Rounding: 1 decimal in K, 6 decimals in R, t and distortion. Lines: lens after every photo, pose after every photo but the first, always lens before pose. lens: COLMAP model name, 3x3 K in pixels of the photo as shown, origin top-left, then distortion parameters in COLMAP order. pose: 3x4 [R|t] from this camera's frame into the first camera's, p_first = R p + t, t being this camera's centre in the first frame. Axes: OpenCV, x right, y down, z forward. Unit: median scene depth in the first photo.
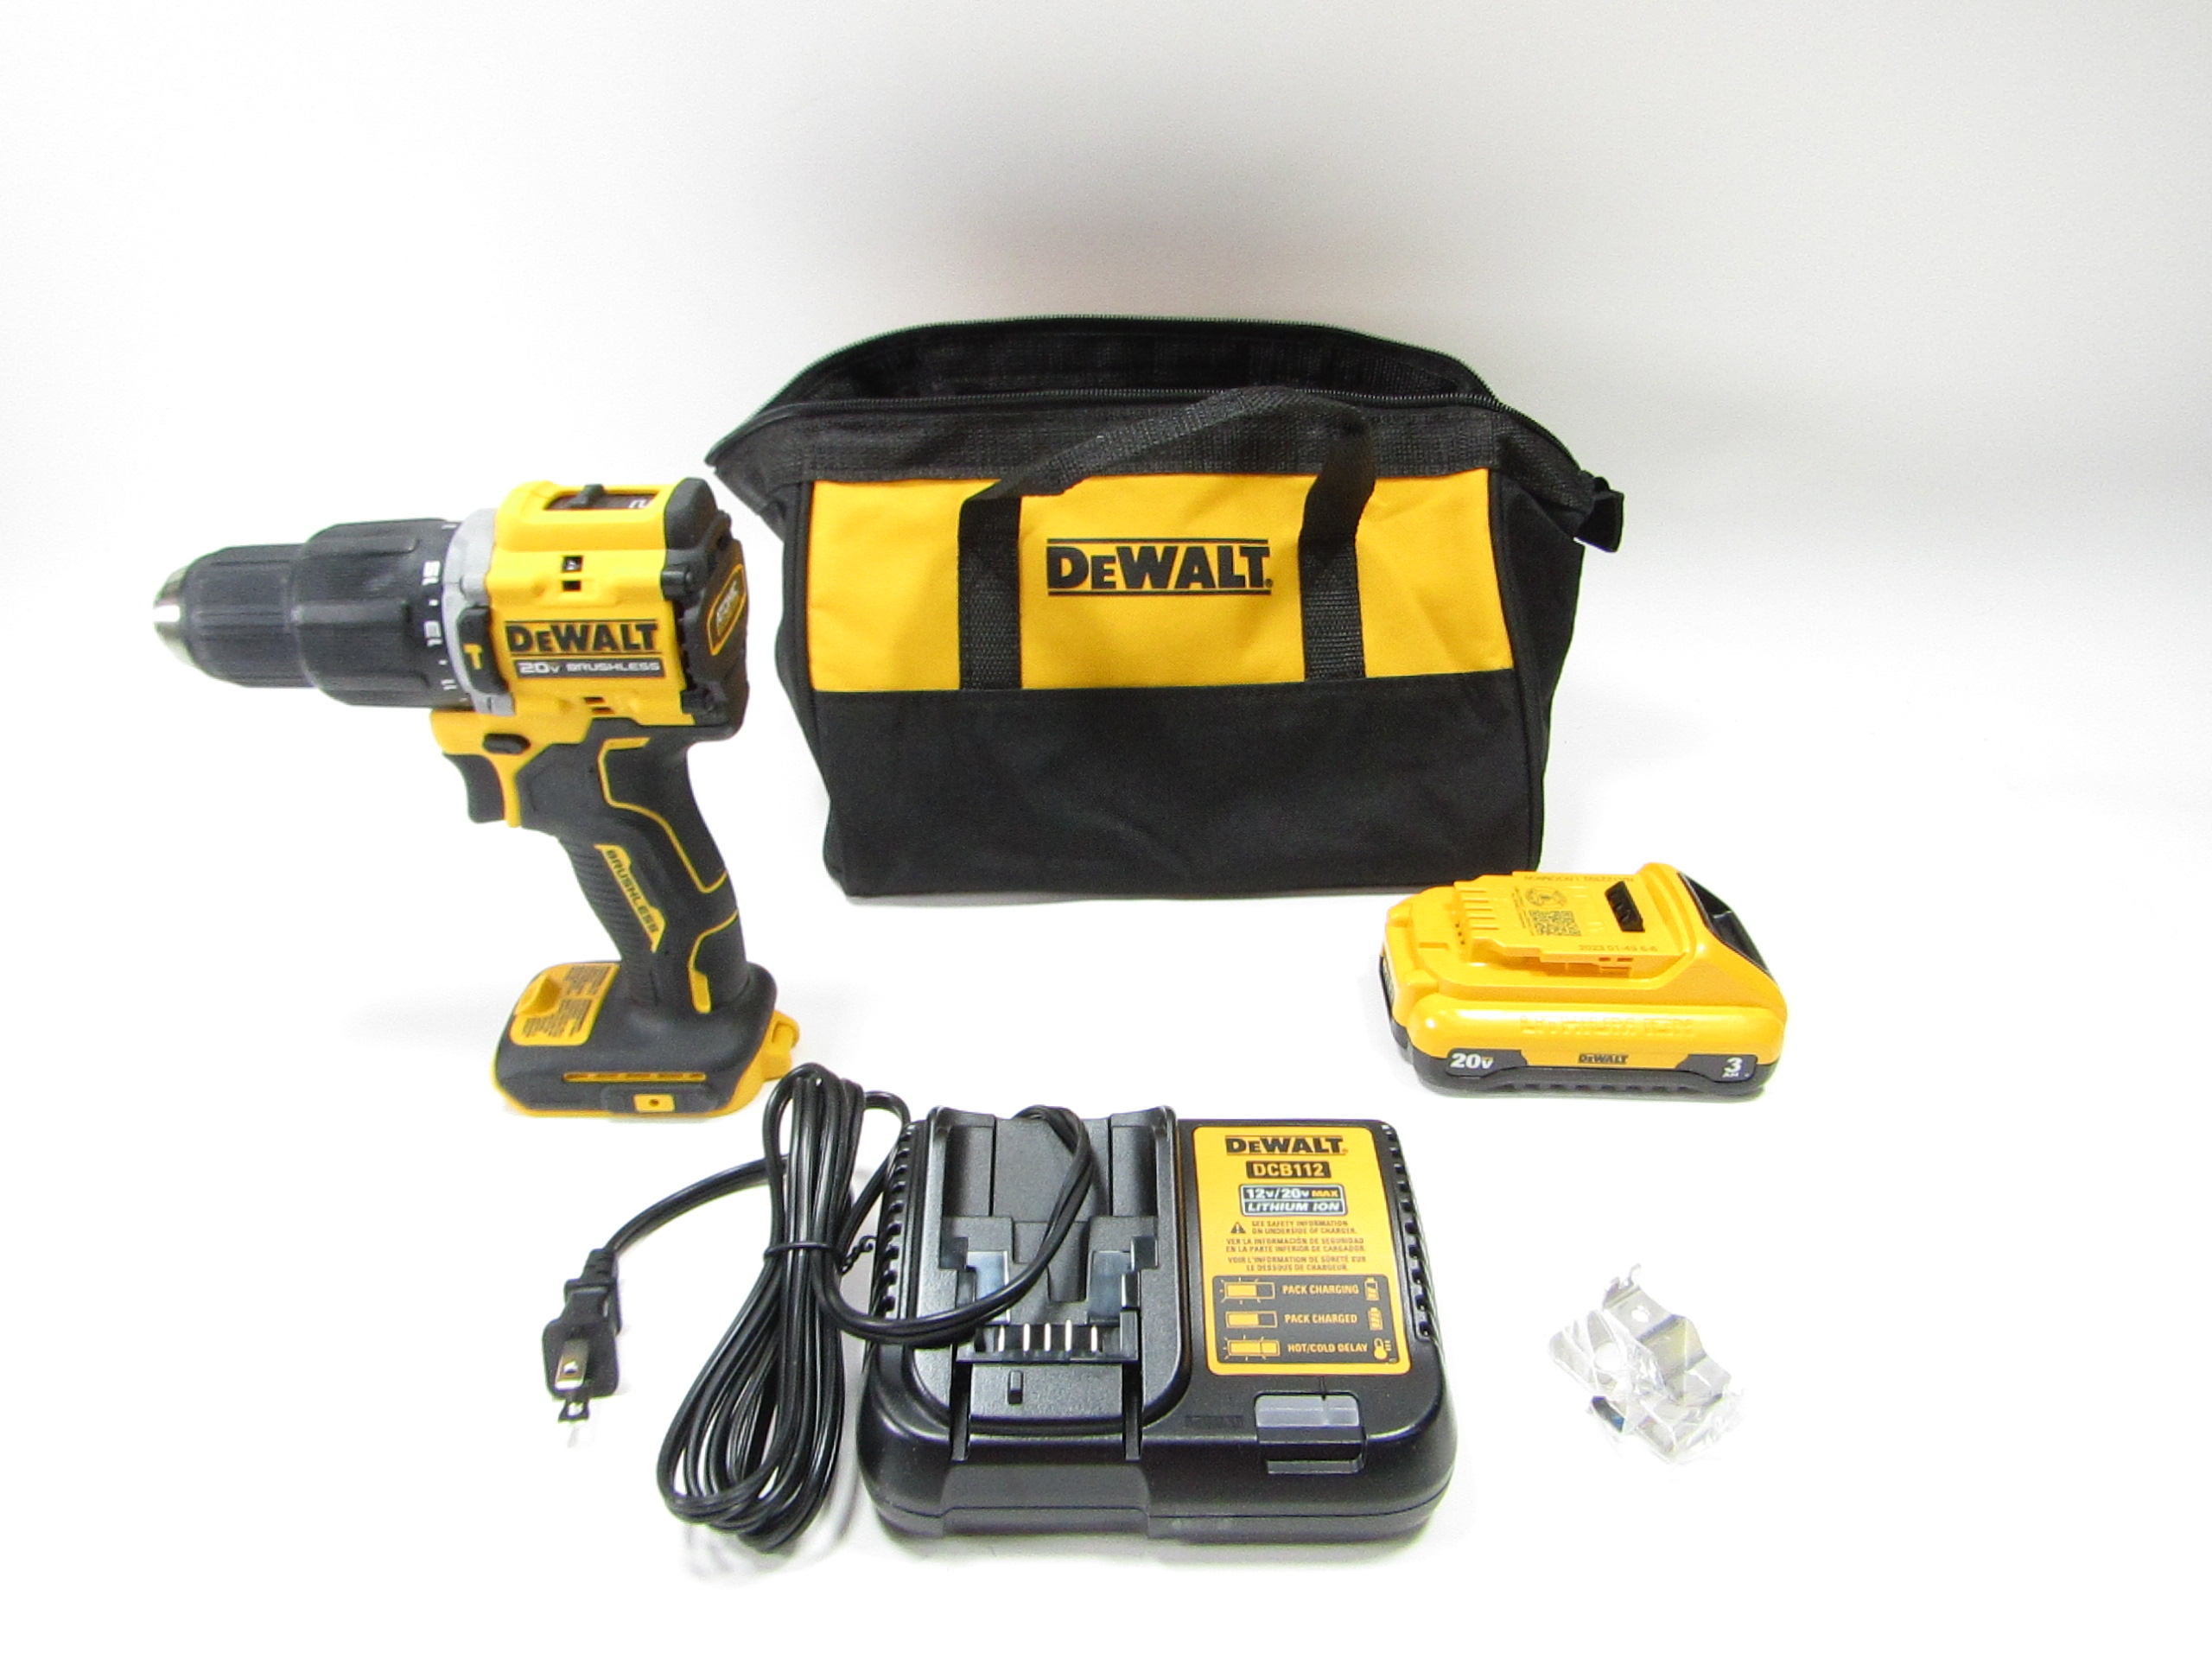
lens RADIAL K [[1527.3, 0, 1106.0], [0, 1527.3, 829.5], [0, 0, 1]] dist [0.002836, 0.003333]
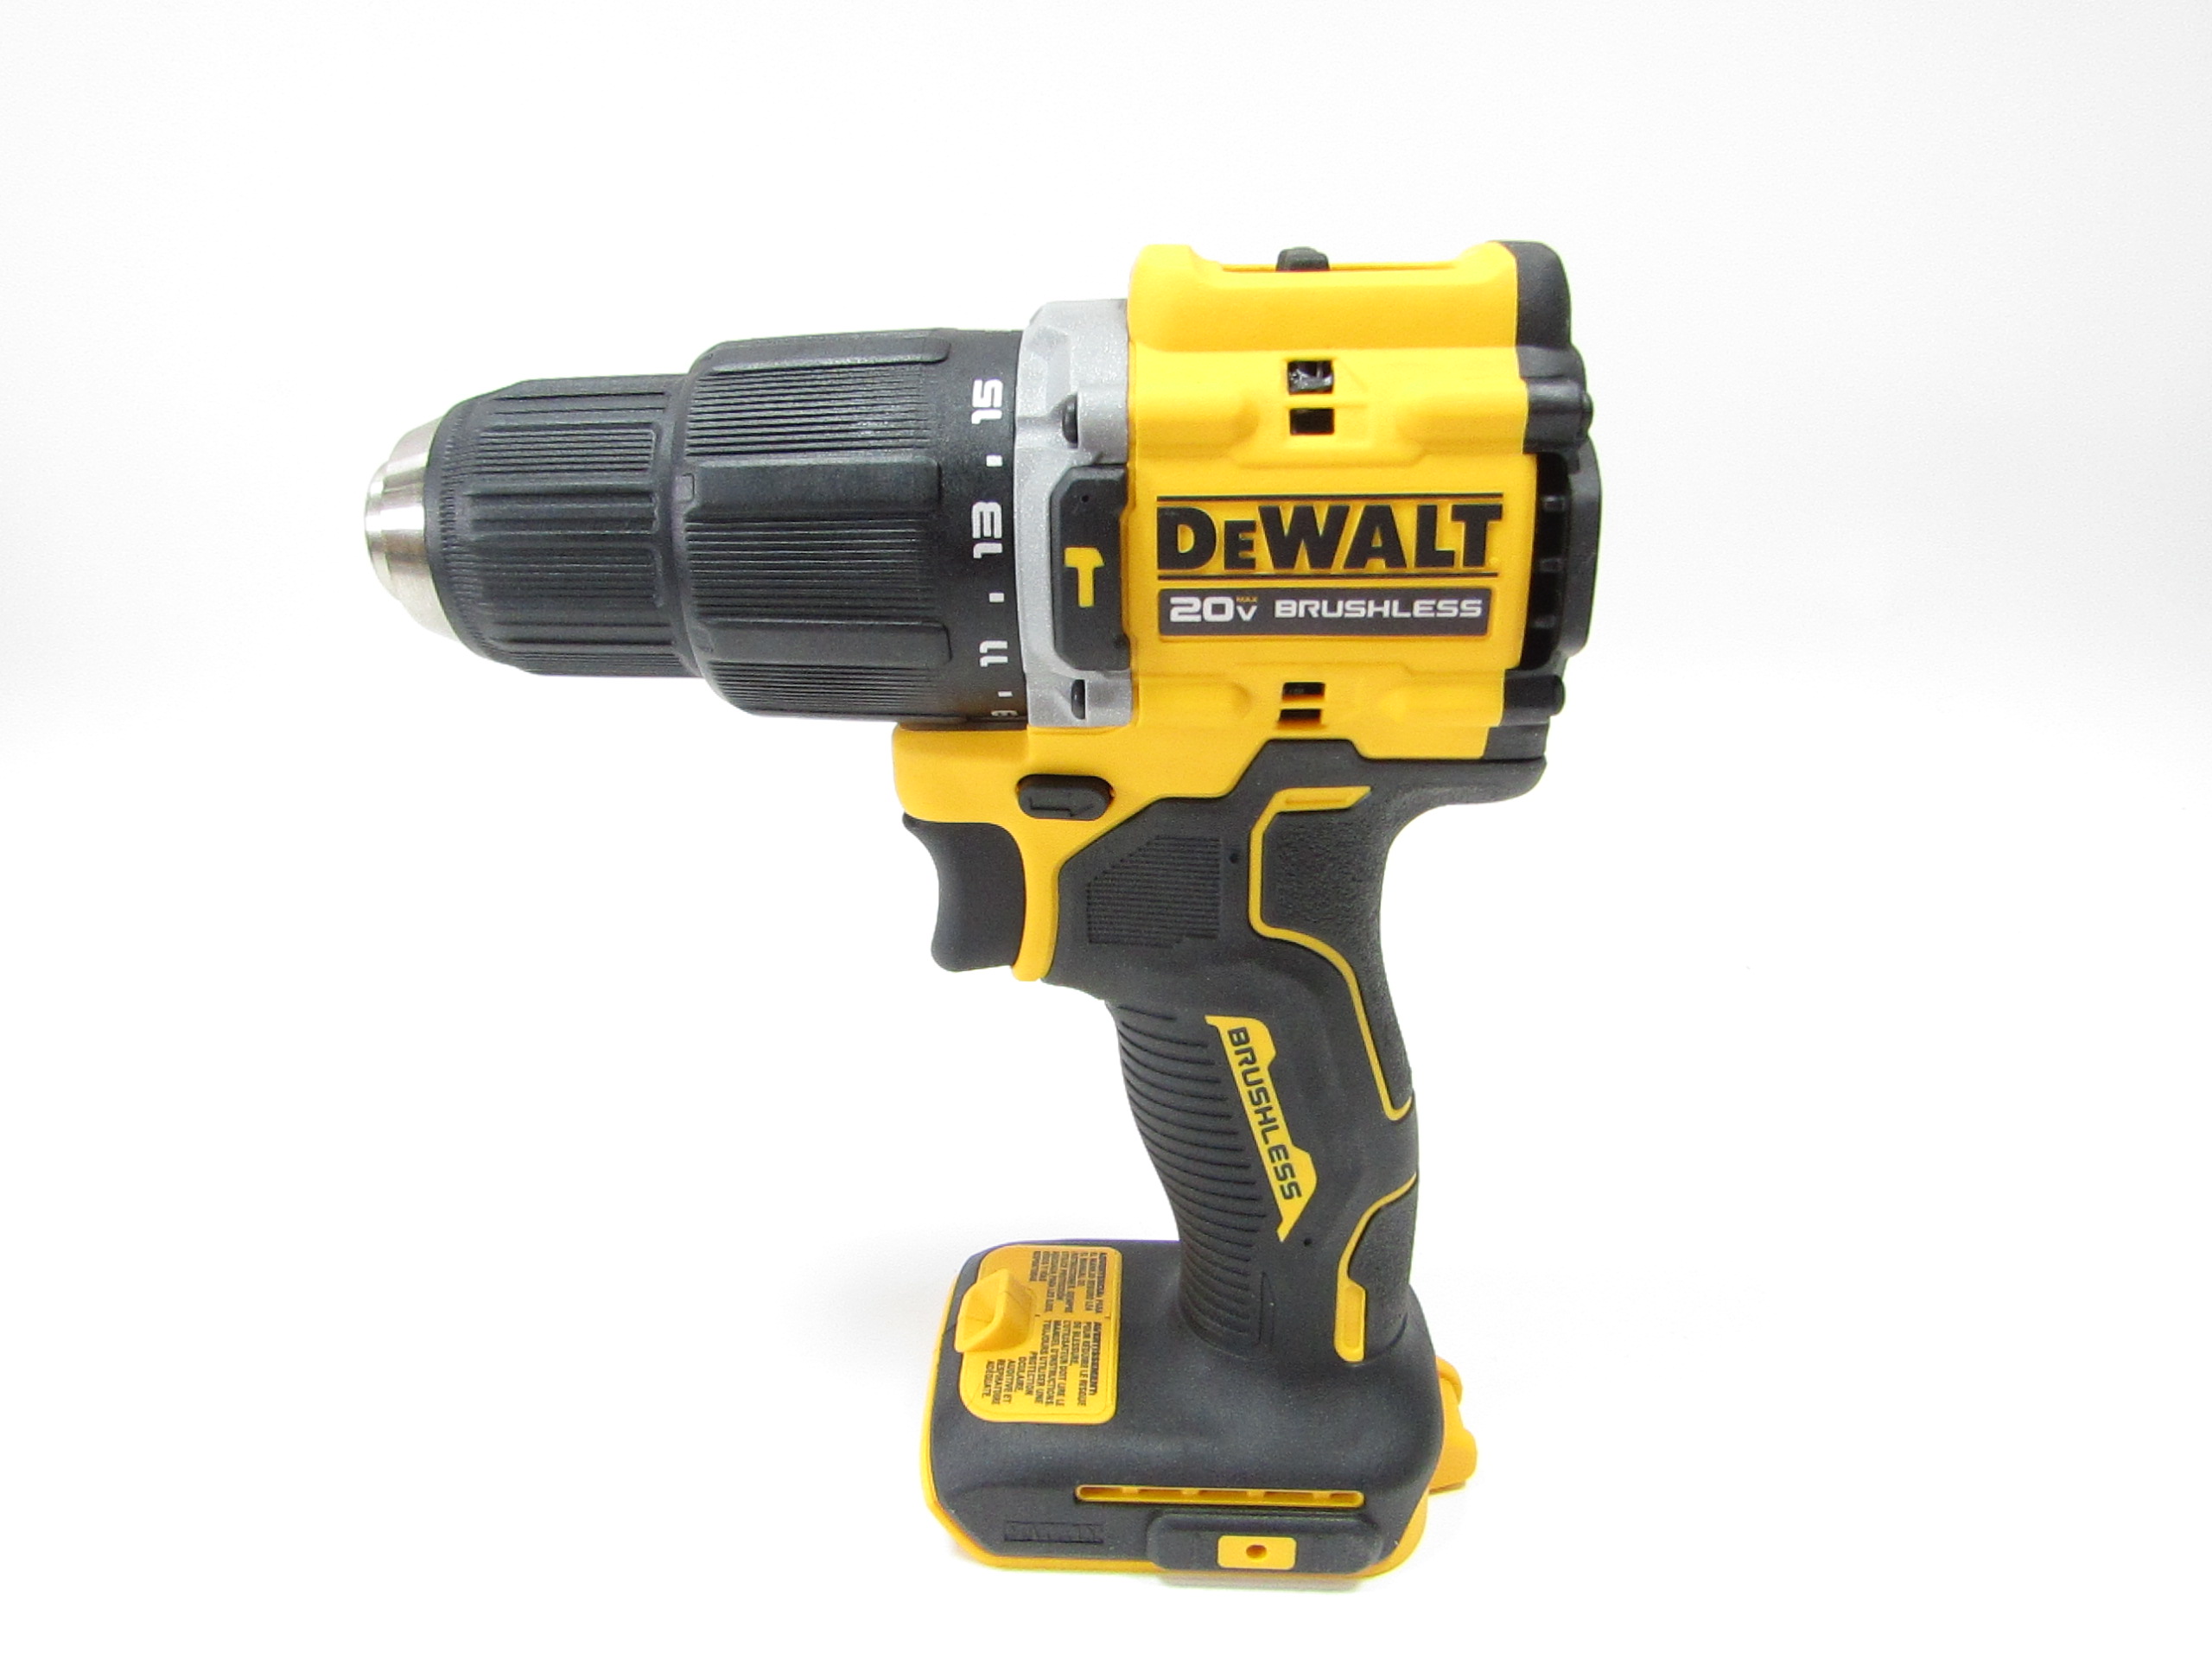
lens RADIAL K [[1557.8, 0, 1106.0], [0, 1557.8, 829.5], [0, 0, 1]] dist [-0.004809, -0.000897]
pose [[0.998967, 0.012537, -0.043674, -0.385170], [-0.018280, 0.990855, -0.133689, 0.020059], [0.041599, 0.134350, 0.990060, 0.560462]]
